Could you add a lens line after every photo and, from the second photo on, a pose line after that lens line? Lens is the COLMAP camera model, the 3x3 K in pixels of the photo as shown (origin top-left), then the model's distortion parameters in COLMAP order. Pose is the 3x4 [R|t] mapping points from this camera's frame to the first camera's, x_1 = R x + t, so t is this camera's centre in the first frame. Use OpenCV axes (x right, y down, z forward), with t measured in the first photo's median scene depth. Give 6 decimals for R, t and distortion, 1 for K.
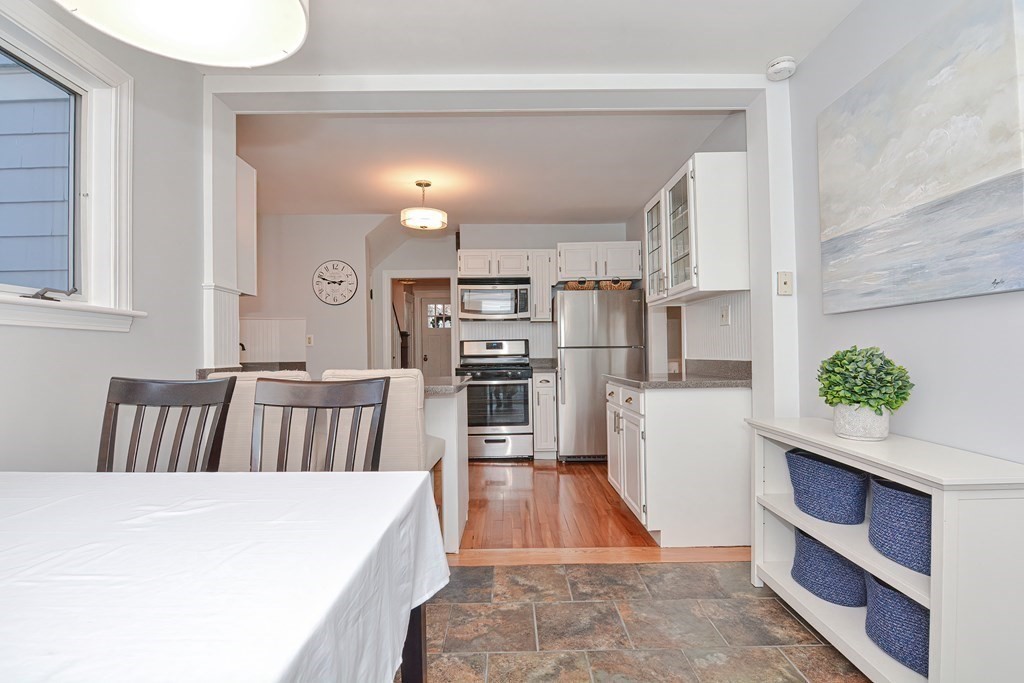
lens RADIAL K [[492.6, 0, 512.0], [0, 492.6, 341.5], [0, 0, 1]] dist [0.001209, 0.000051]
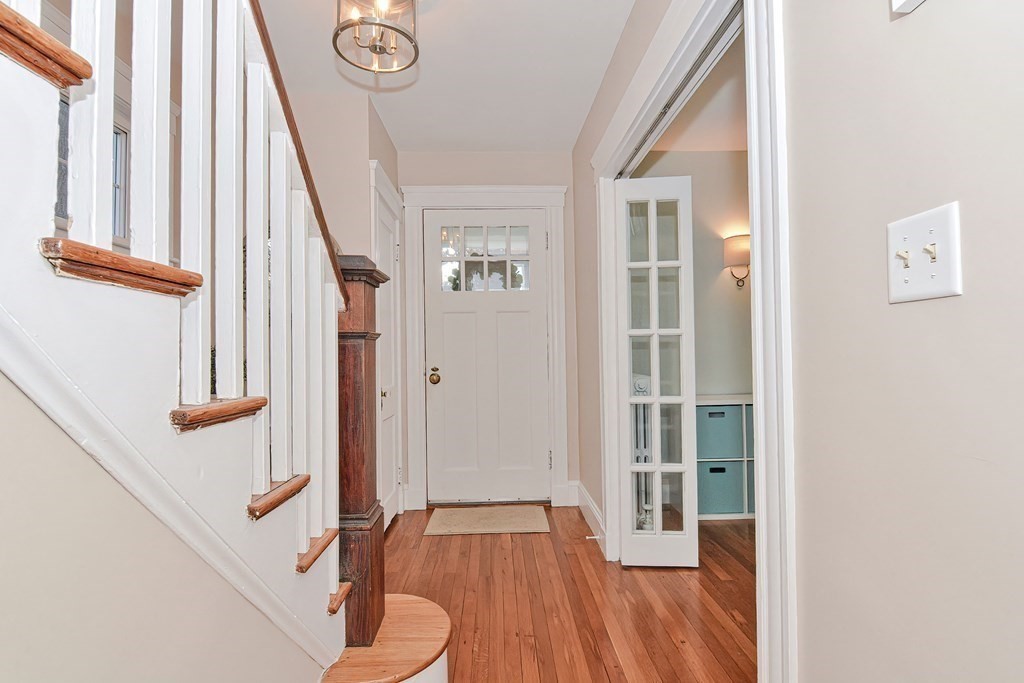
lens RADIAL K [[503.0, 0, 512.0], [0, 503.0, 341.5], [0, 0, 1]] dist [-0.000864, -0.000076]
pose [[0.999687, 0.000302, 0.025022, -0.242750], [-0.000150, 0.999982, -0.006073, 0.020539], [-0.025024, 0.006067, 0.999668, 1.191298]]
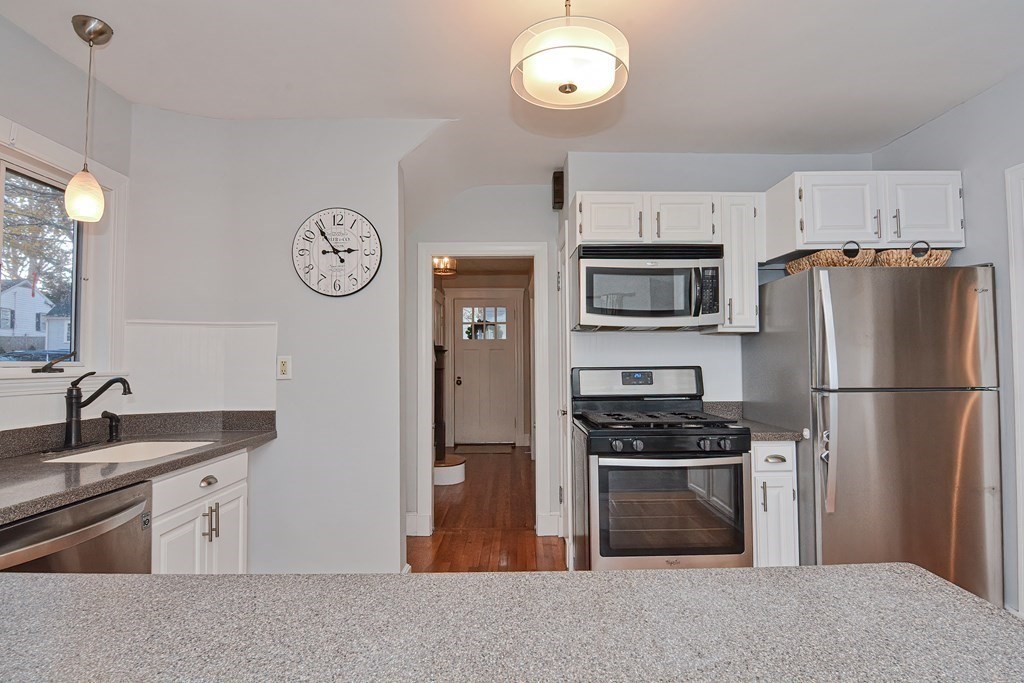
lens RADIAL K [[503.0, 0, 512.0], [0, 503.0, 341.5], [0, 0, 1]] dist [-0.000864, -0.000076]
pose [[0.999952, 0.007734, -0.006013, -0.175646], [-0.007851, 0.999776, -0.019636, -0.019714], [0.005860, 0.019682, 0.999789, 0.486824]]
